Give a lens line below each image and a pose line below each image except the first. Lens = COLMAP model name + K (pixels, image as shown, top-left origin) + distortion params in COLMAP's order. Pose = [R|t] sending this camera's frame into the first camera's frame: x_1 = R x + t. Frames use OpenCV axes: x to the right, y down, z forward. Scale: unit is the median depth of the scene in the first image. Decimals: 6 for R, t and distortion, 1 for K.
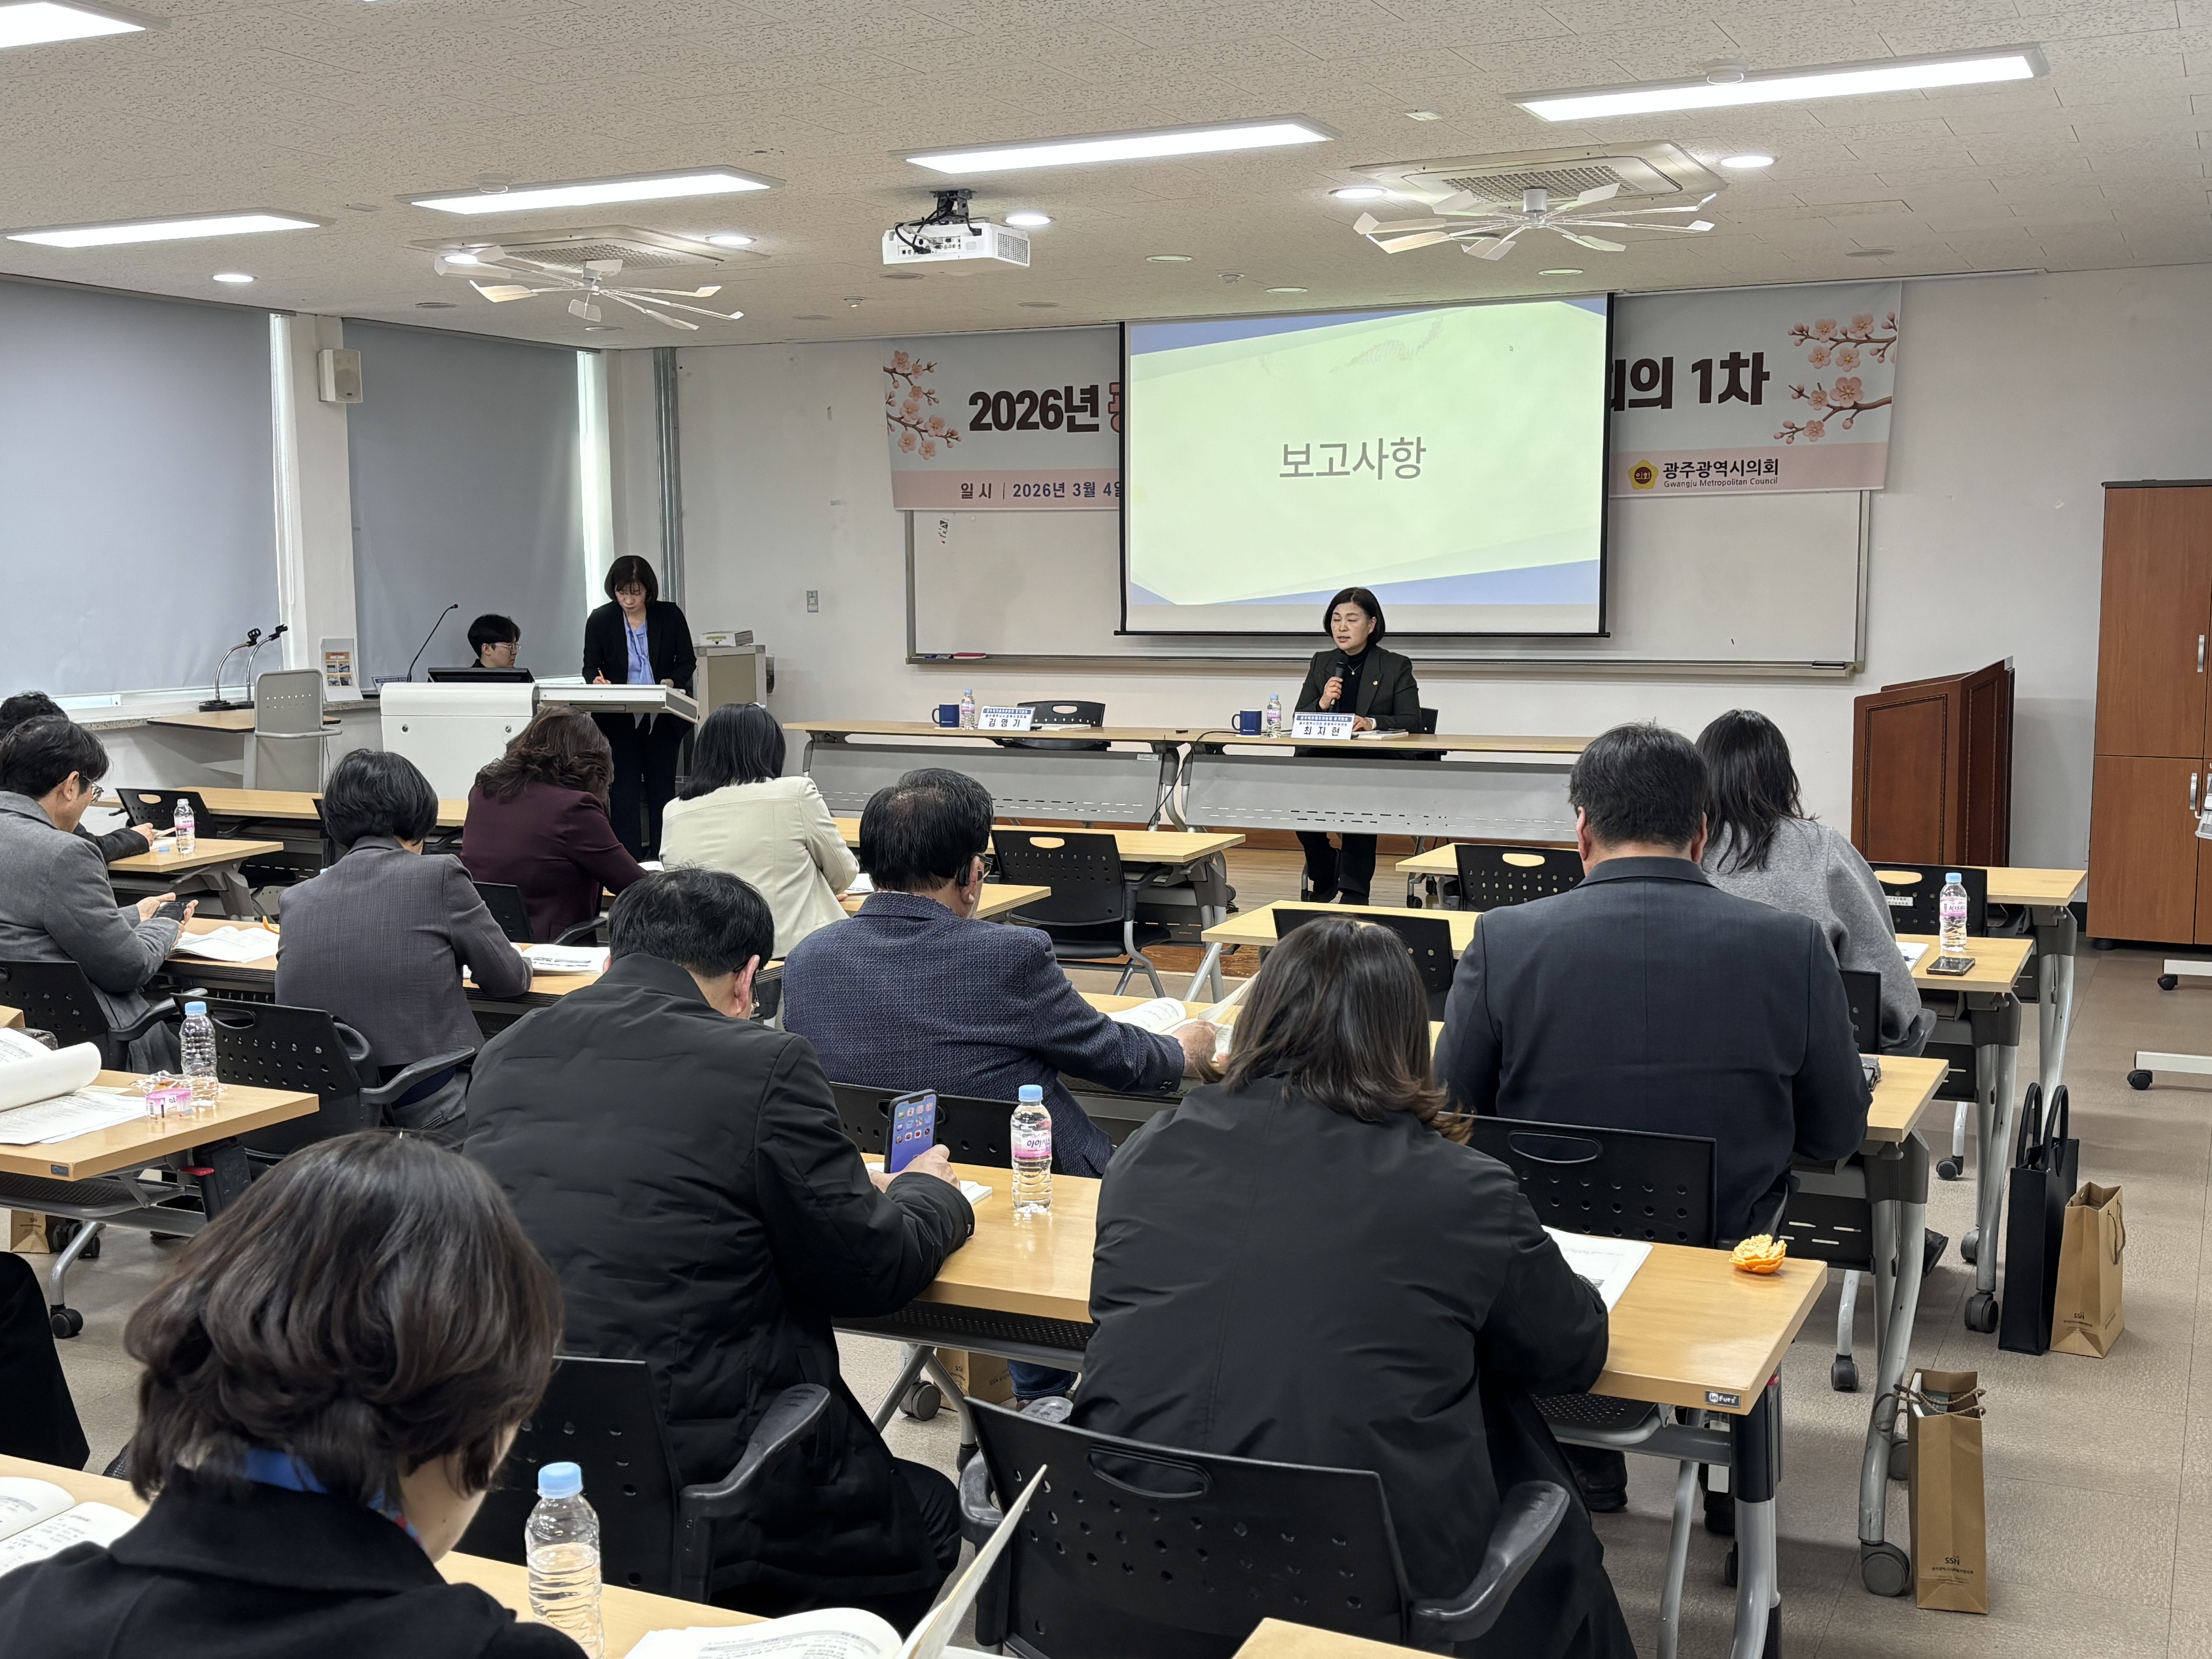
lens RADIAL K [[2419.1, 0, 1111.5], [0, 2419.1, 843.9], [0, 0, 1]] dist [0.069157, 0.000000]
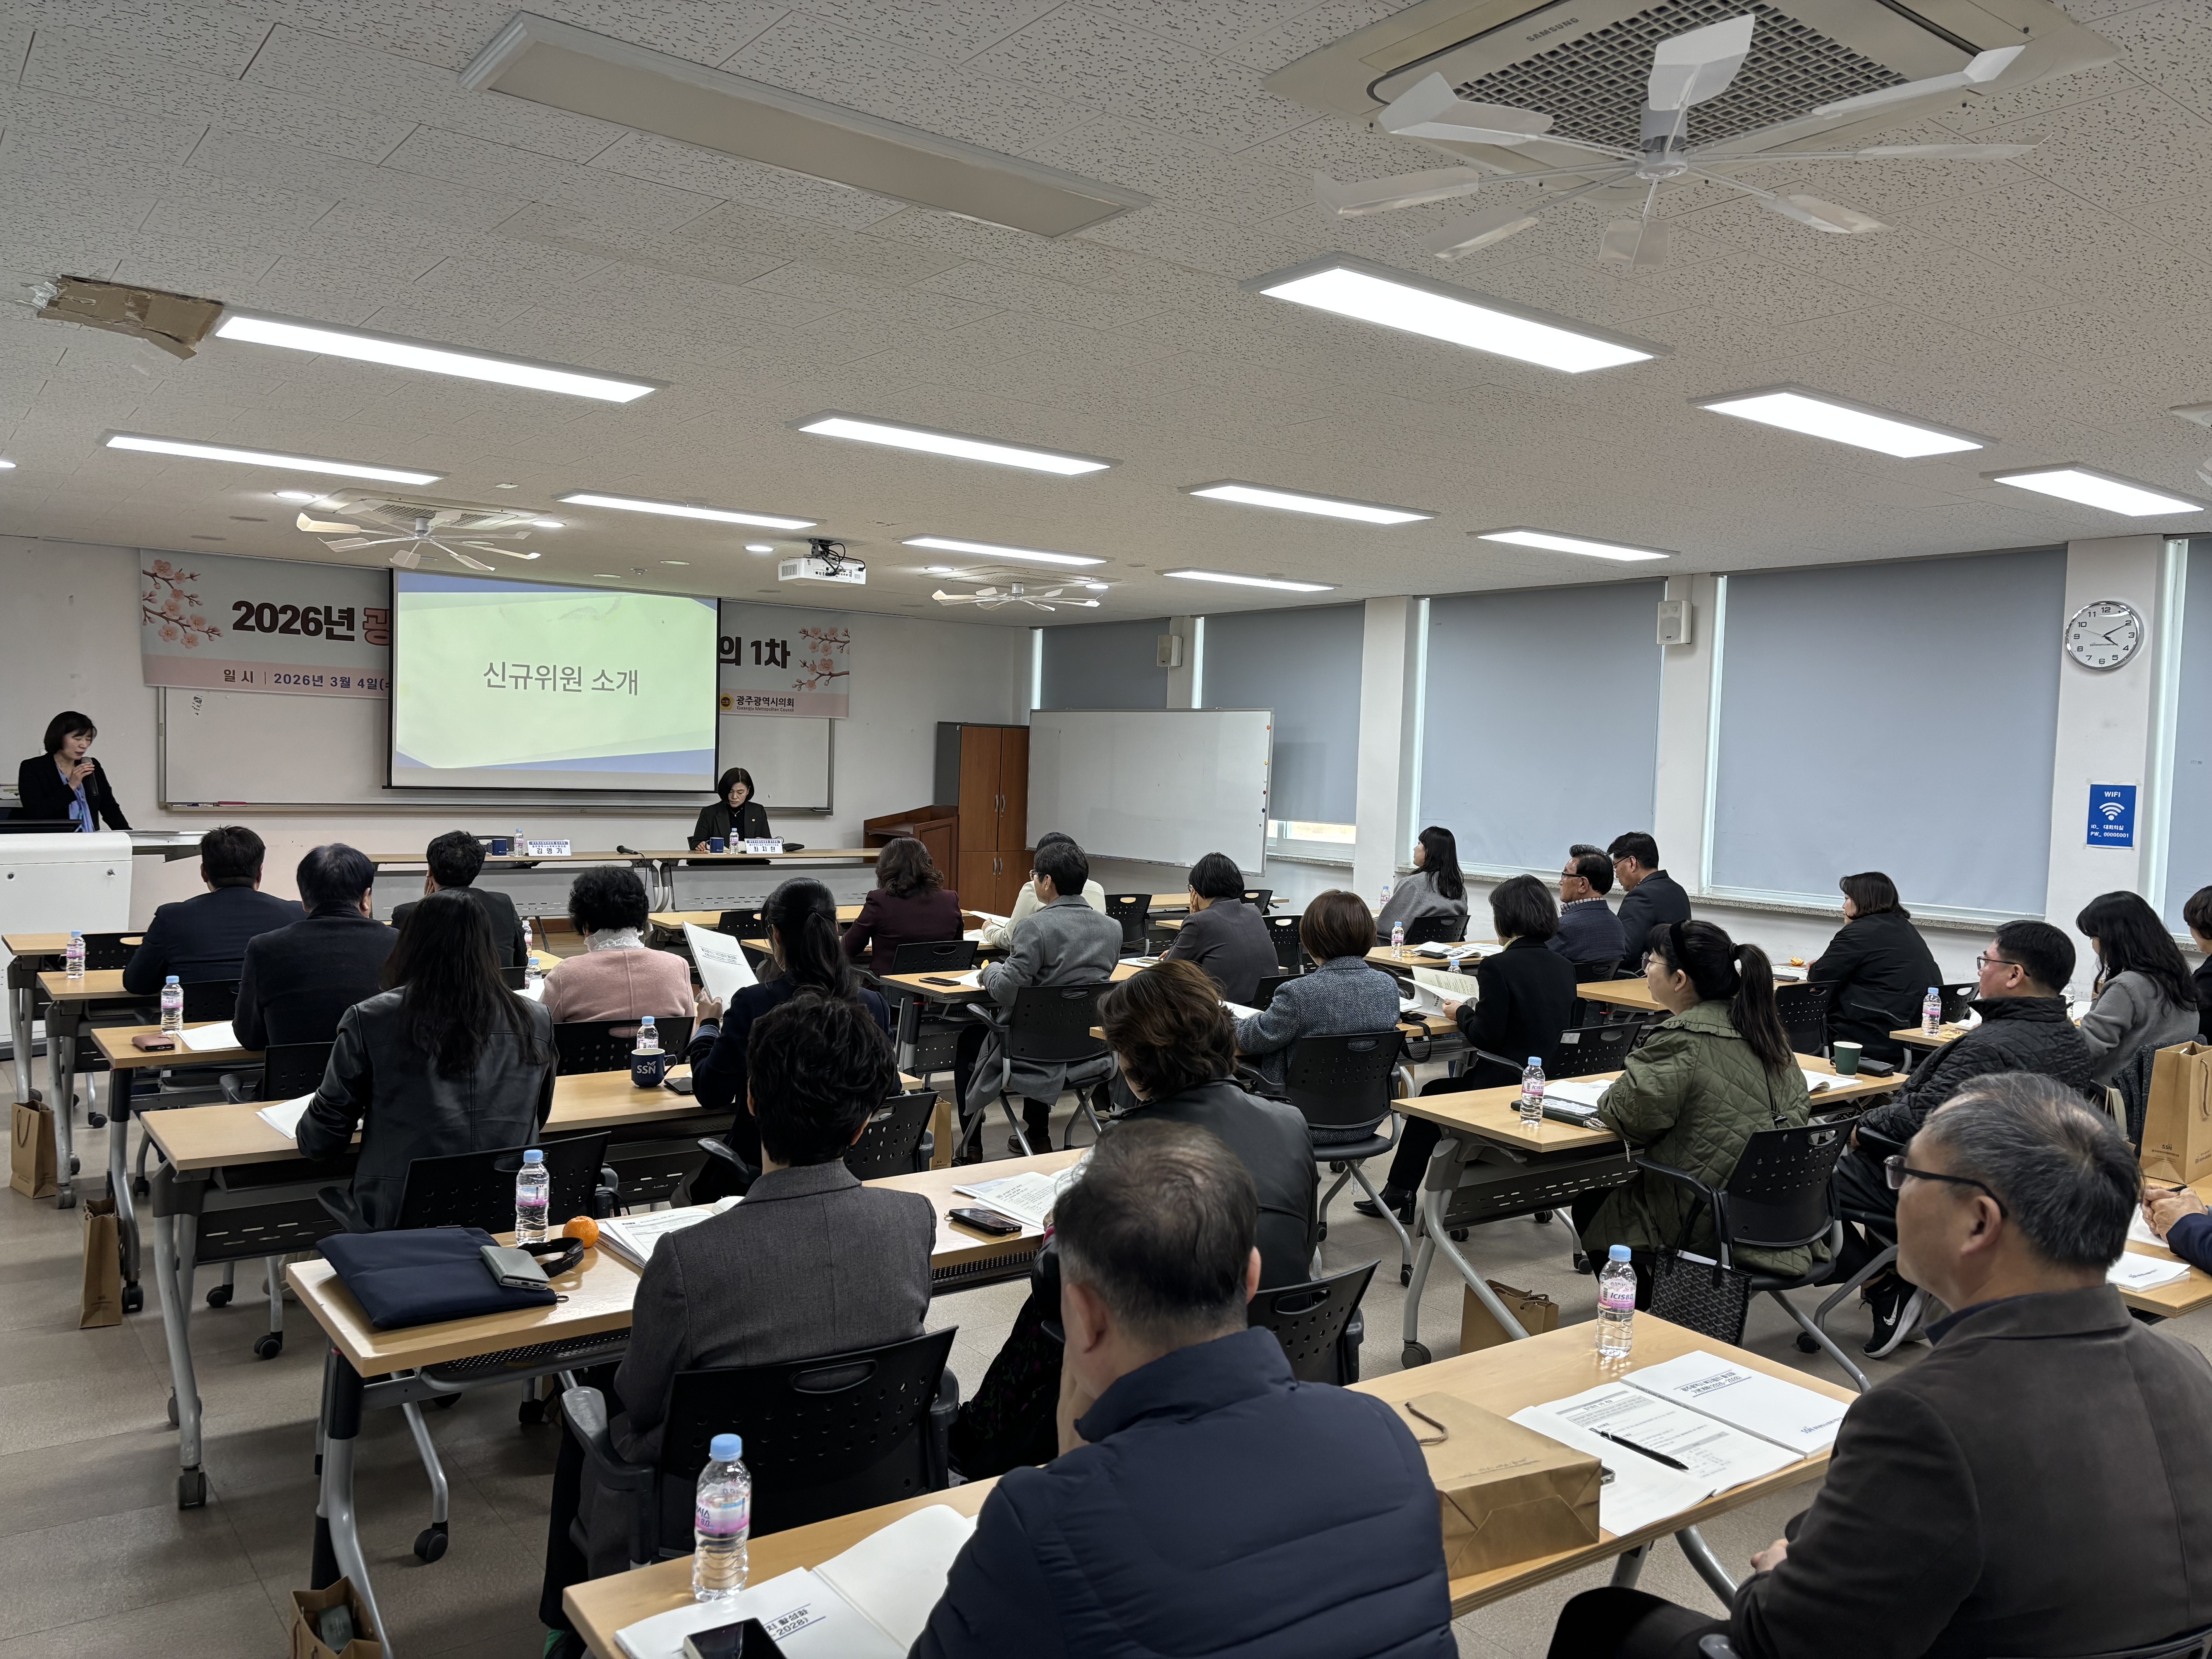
lens RADIAL K [[1669.1, 0, 1119.8], [0, 1669.1, 862.6], [0, 0, 1]] dist [0.041864, -0.051708]
pose [[0.447295, -0.034617, 0.893716, -0.743885], [0.065539, 0.997833, 0.005848, -0.024031], [-0.891982, 0.055958, 0.448595, 0.210476]]
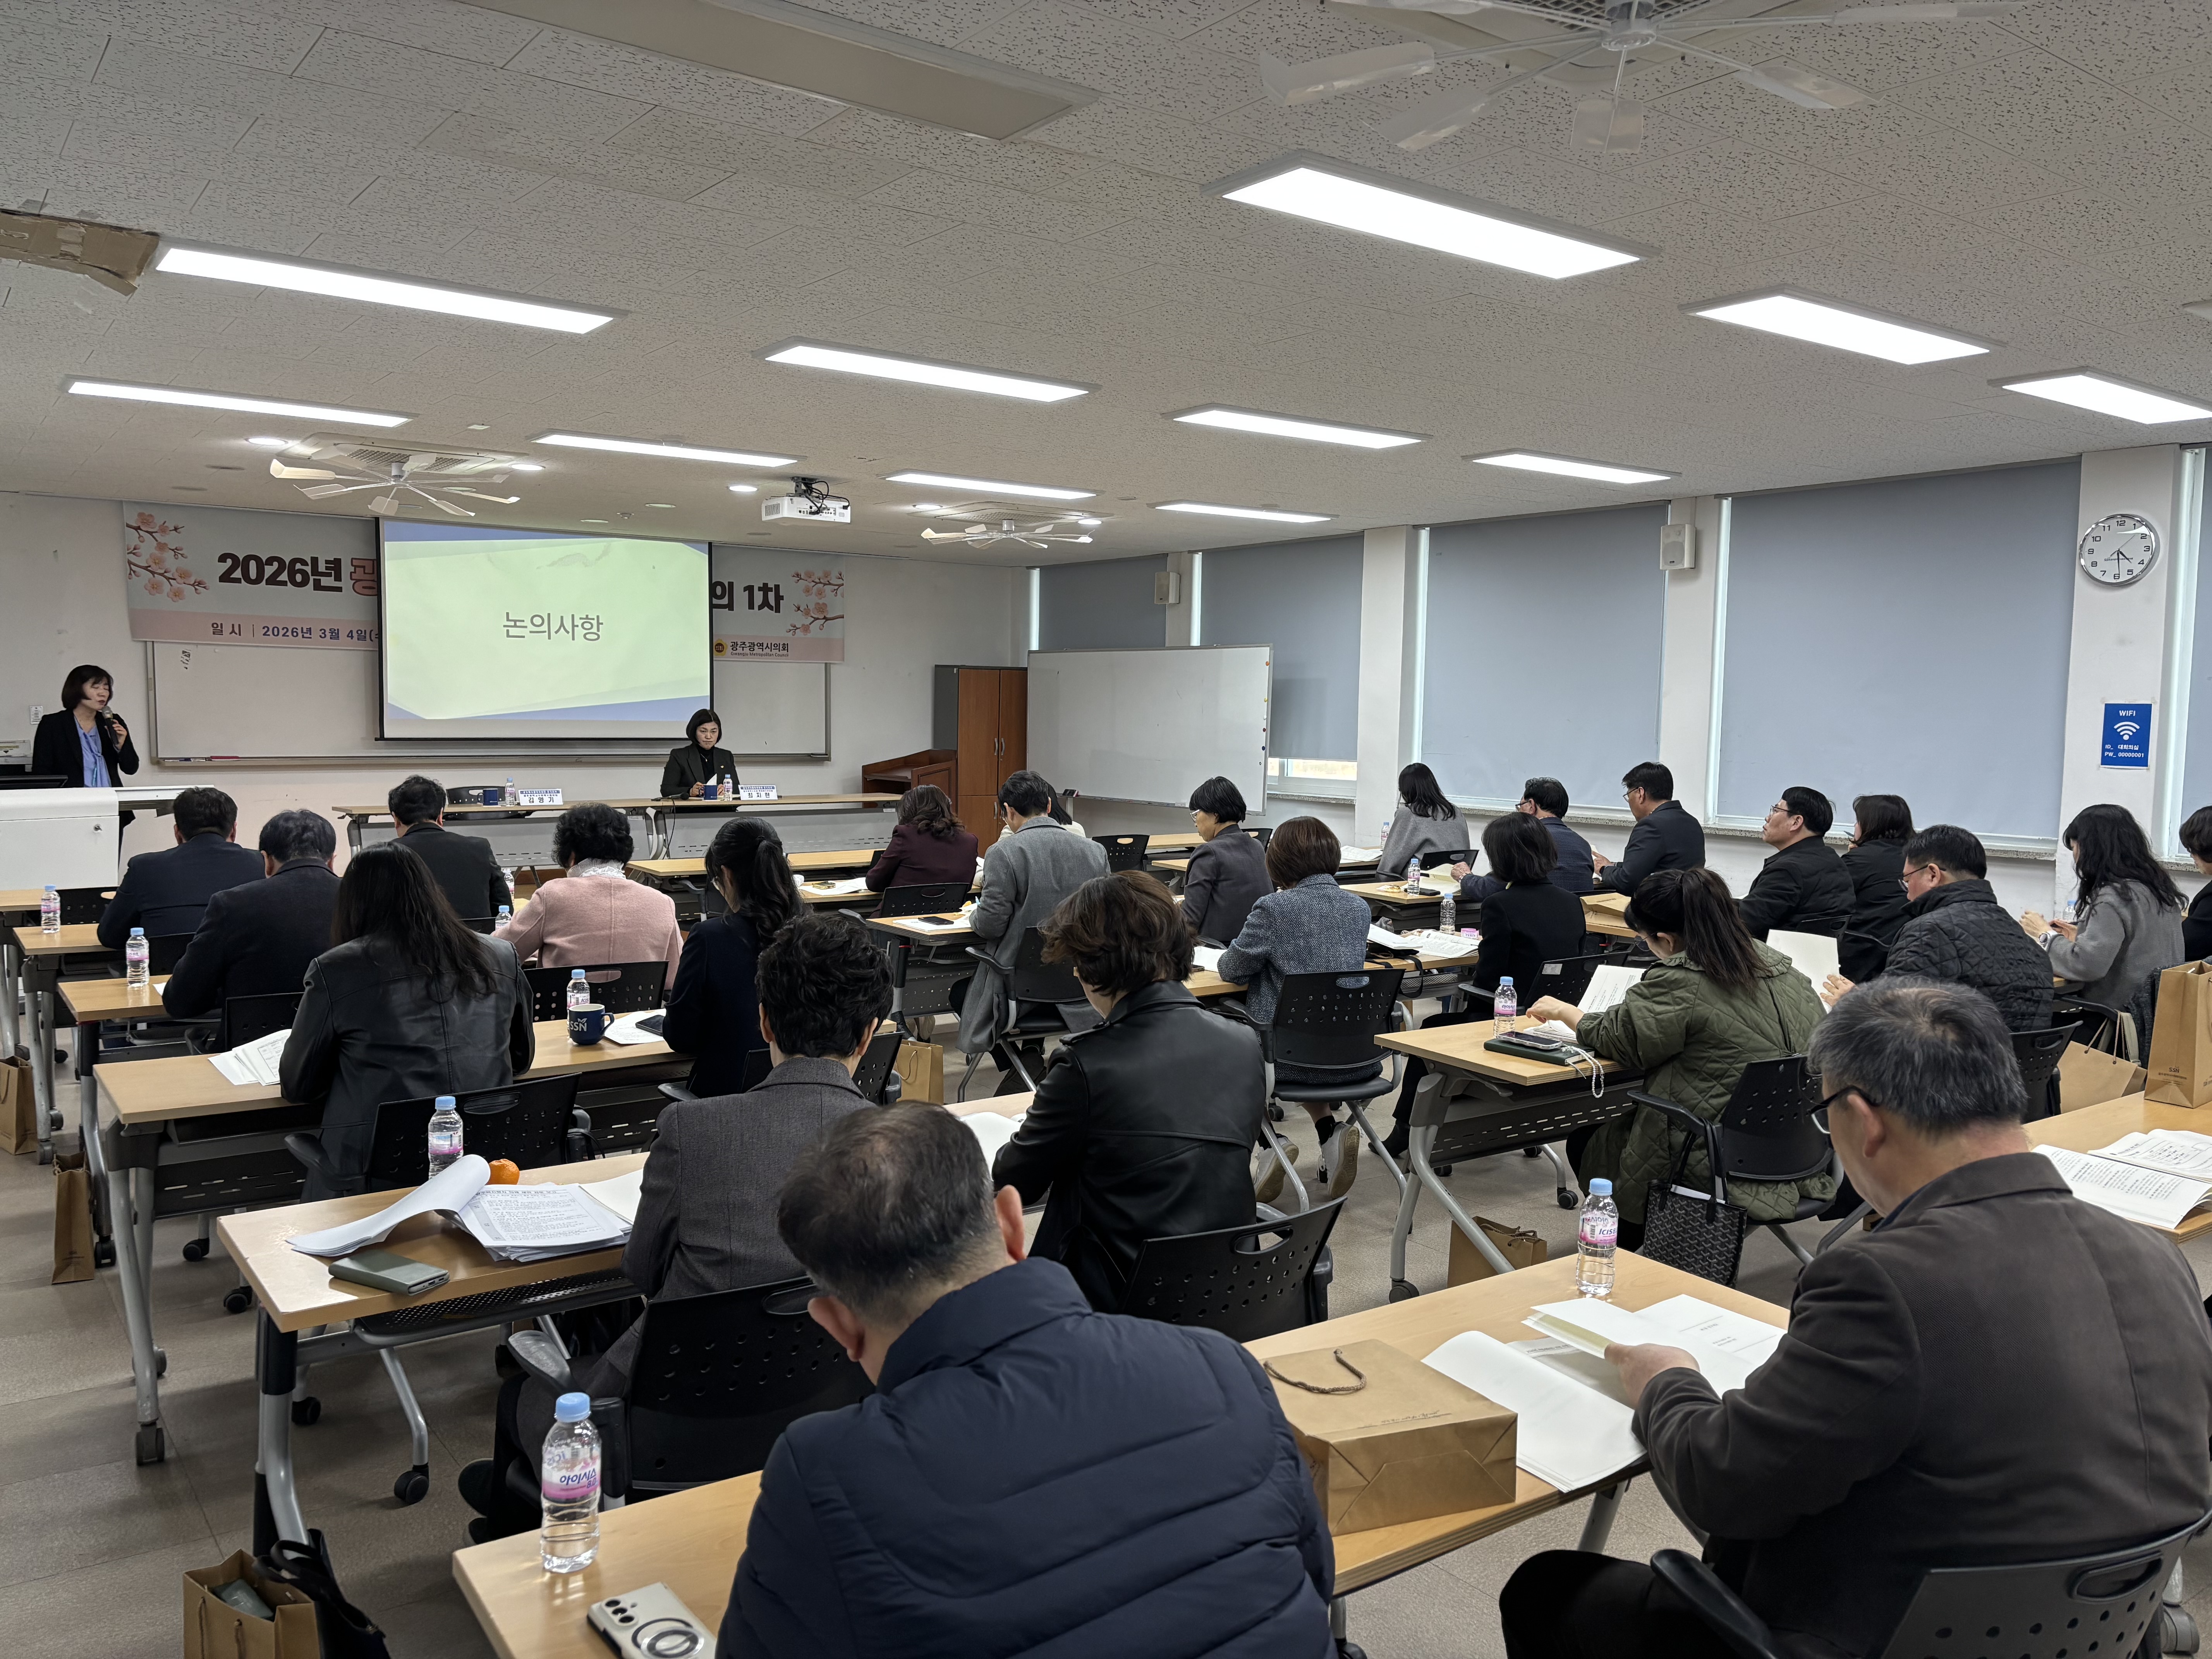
lens RADIAL K [[1669.1, 0, 1111.6], [0, 1669.1, 856.1], [0, 0, 1]] dist [0.041864, -0.051708]
pose [[0.458730, -0.067726, 0.885991, -0.729181], [0.082011, 0.996062, 0.033678, -0.020266], [-0.884783, 0.057212, 0.462478, 0.206553]]
